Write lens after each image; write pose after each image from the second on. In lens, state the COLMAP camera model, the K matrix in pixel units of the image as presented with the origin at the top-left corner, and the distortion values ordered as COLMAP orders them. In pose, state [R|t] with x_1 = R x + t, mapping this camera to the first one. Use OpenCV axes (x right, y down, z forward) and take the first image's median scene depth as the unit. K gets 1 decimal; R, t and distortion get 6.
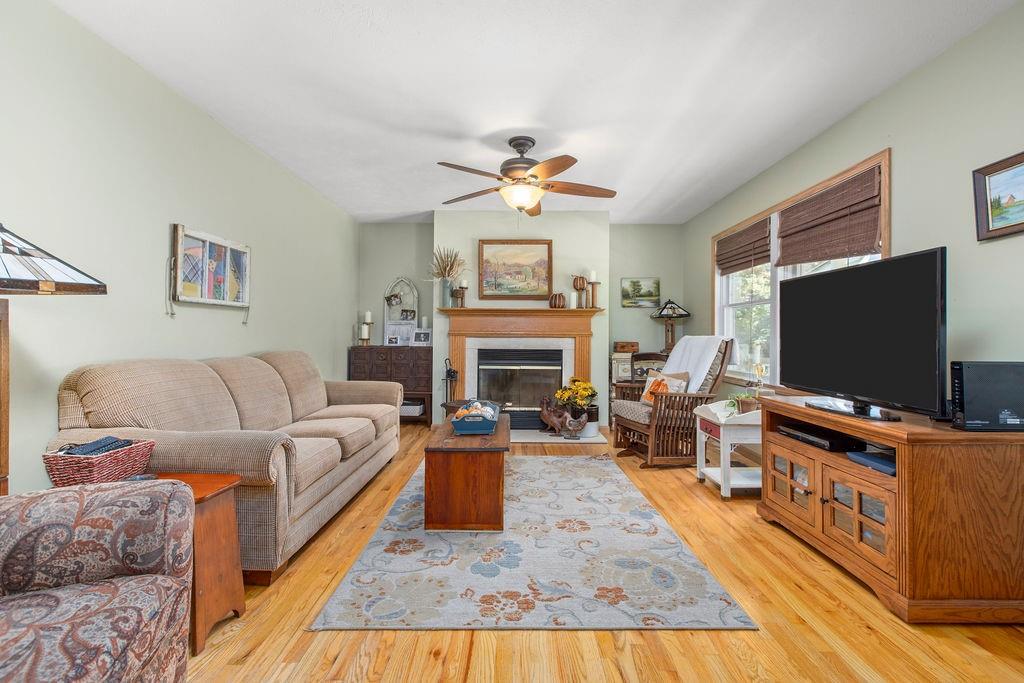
lens RADIAL K [[462.0, 0, 513.0], [0, 462.0, 335.1], [0, 0, 1]] dist [0.000655, -0.001073]
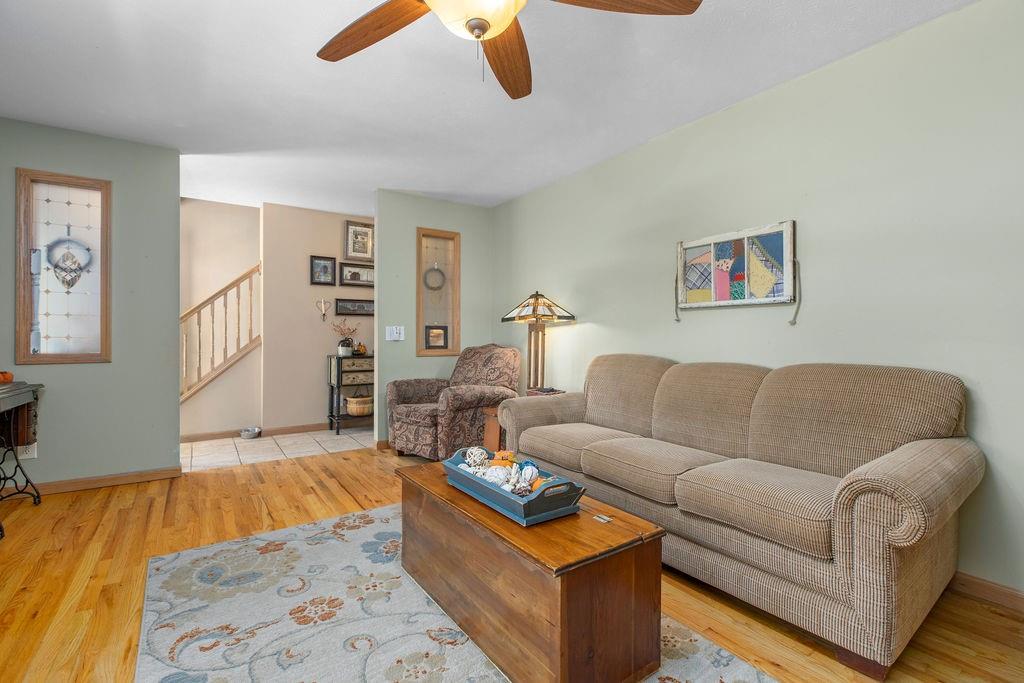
lens RADIAL K [[462.0, 0, 514.4], [0, 462.0, 338.4], [0, 0, 1]] dist [0.000655, -0.001073]
pose [[-0.816320, -0.003071, -0.577592, 0.318838], [-0.004903, 0.999987, 0.001613, 0.000886], [0.577579, 0.004149, -0.816324, 1.909691]]
